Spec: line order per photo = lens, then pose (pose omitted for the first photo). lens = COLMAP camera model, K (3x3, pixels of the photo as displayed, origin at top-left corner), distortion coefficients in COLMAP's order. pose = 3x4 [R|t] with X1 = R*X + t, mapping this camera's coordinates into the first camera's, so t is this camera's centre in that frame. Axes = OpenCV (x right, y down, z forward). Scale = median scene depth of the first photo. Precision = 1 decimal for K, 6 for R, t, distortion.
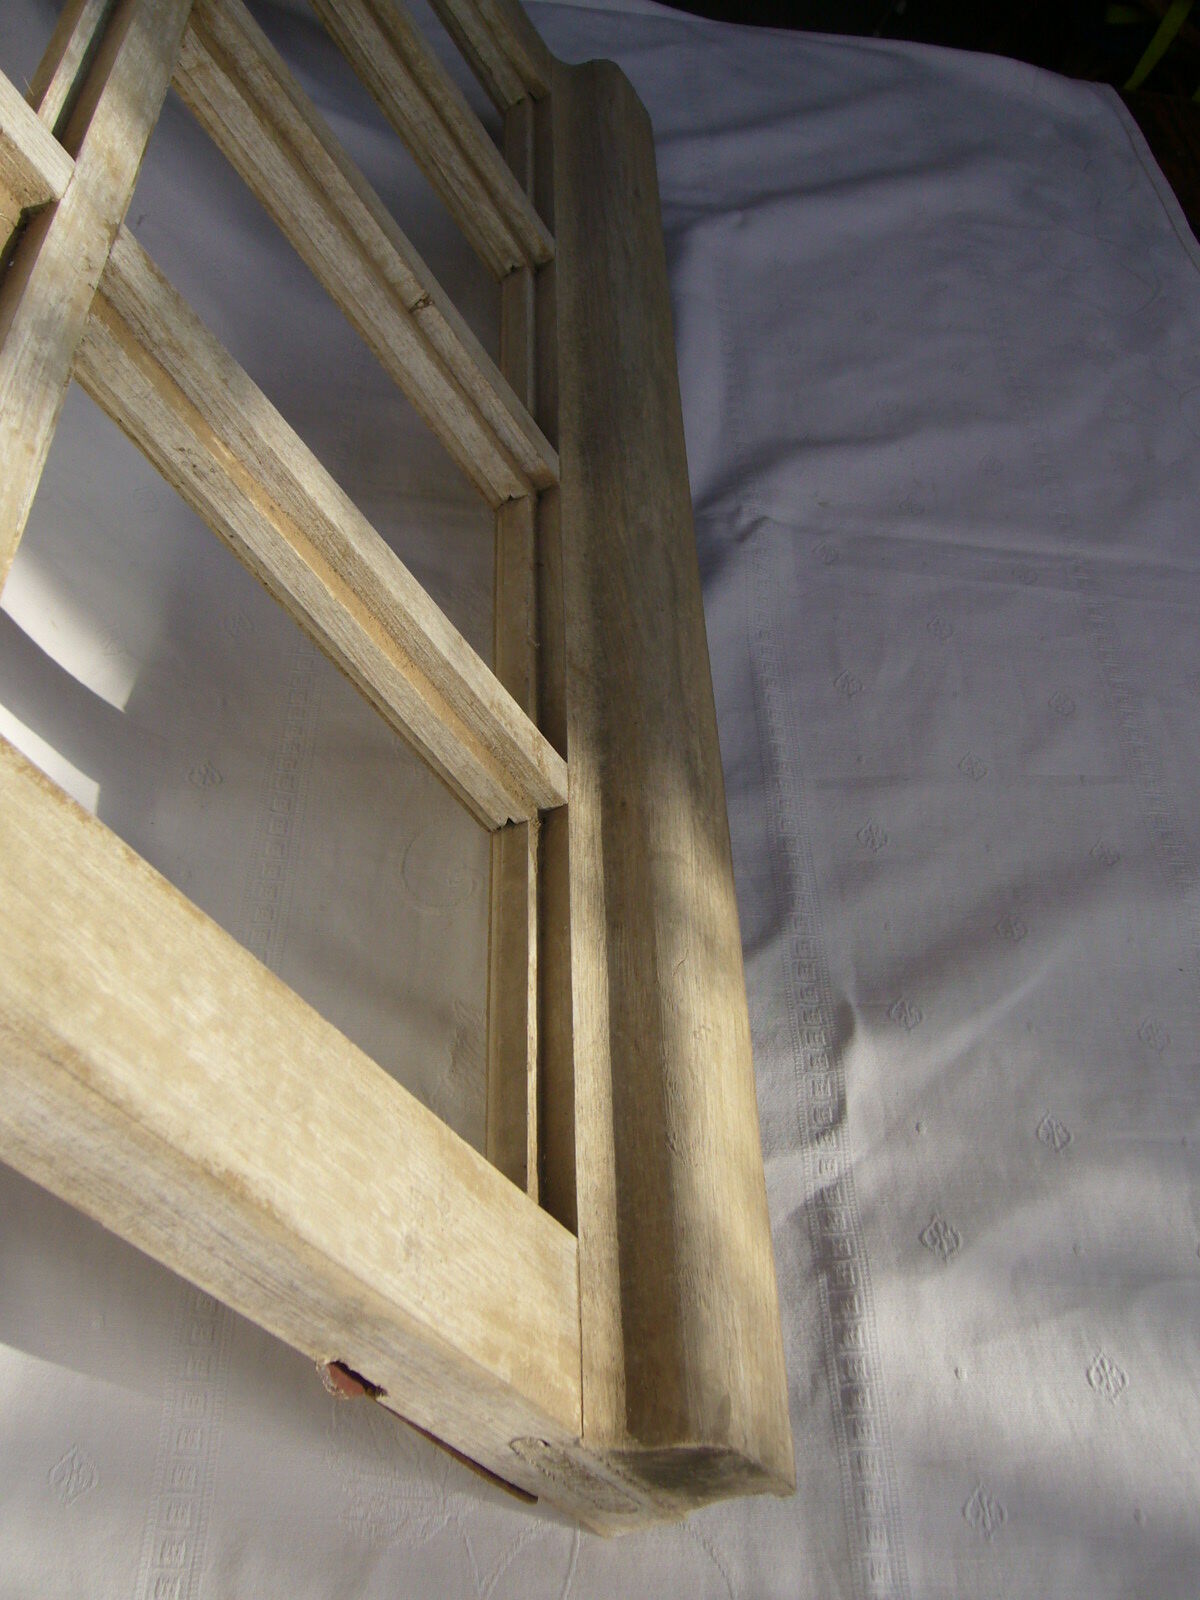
lens RADIAL K [[1686.5, 0, 589.4], [0, 1686.5, 806.1], [0, 0, 1]] dist [-0.068394, 0.000000]
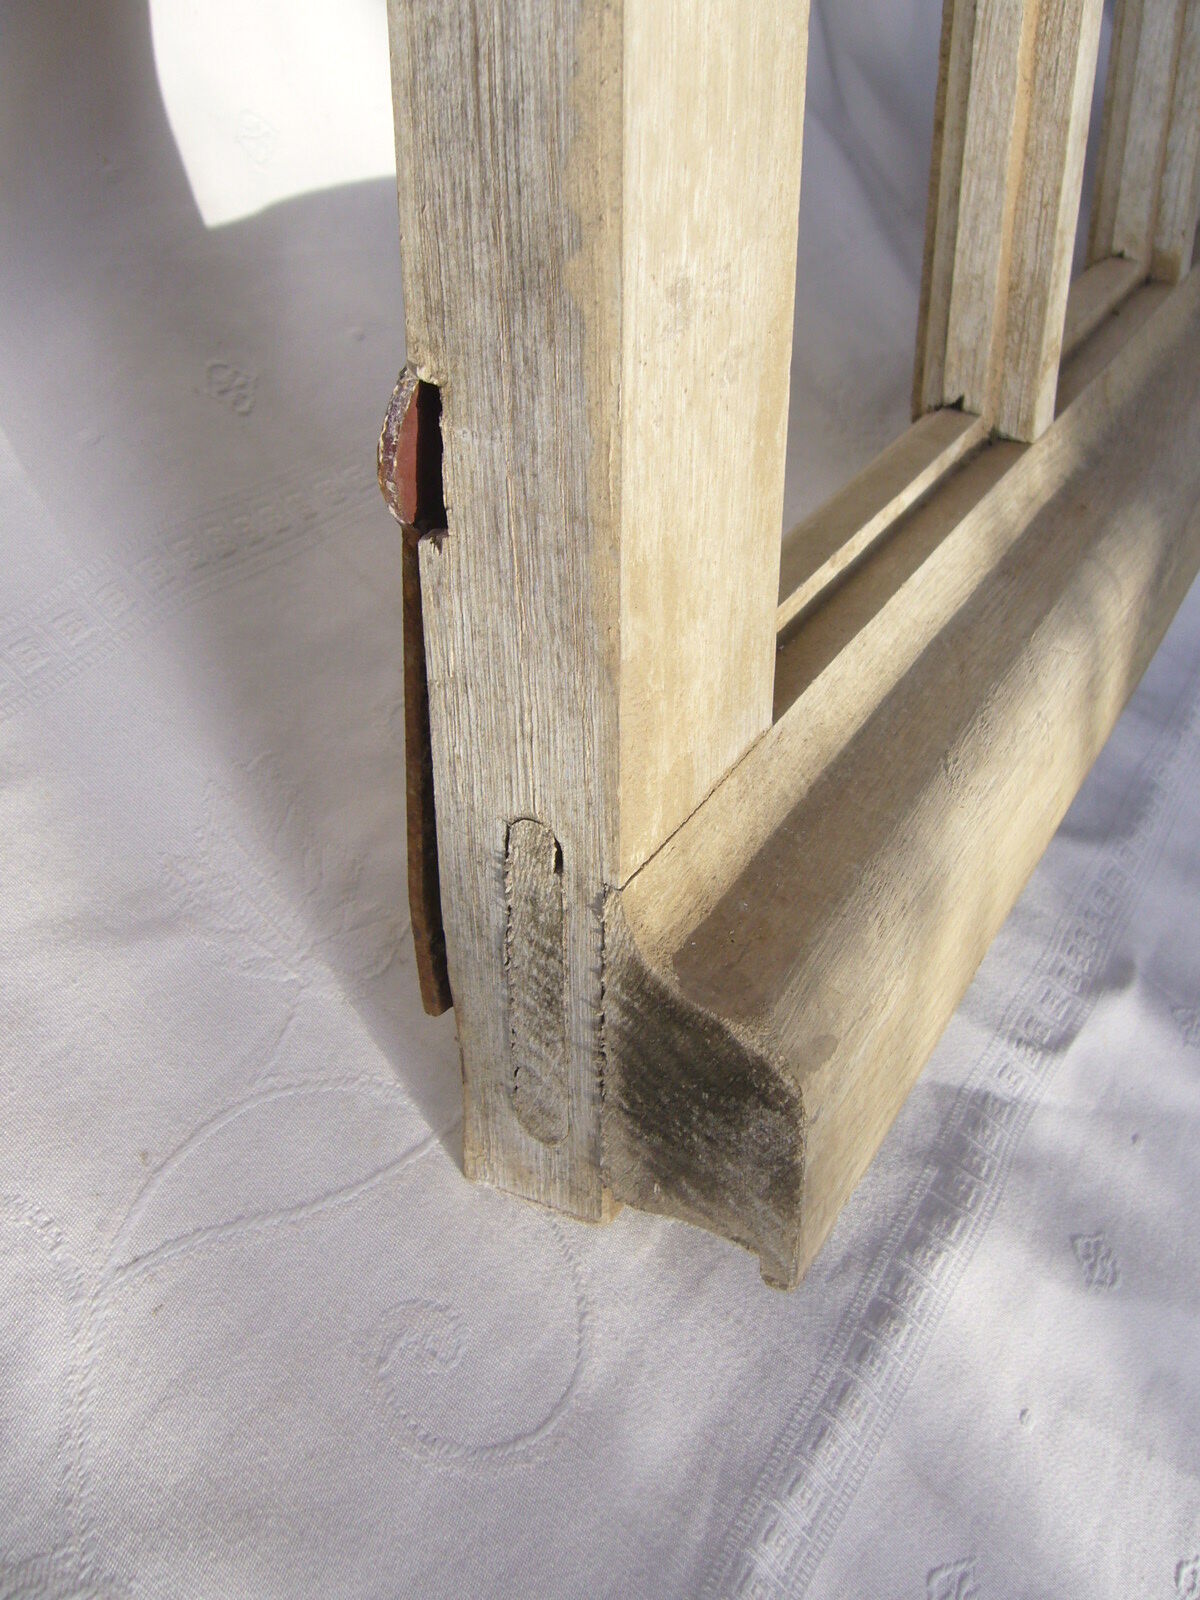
lens RADIAL K [[1686.5, 0, 602.3], [0, 1686.5, 788.7], [0, 0, 1]] dist [-0.068394, 0.000000]
pose [[0.766354, 0.628622, -0.132428, 0.036095], [-0.642046, 0.756484, -0.124534, 0.341057], [0.021895, 0.180462, 0.983338, 0.347185]]
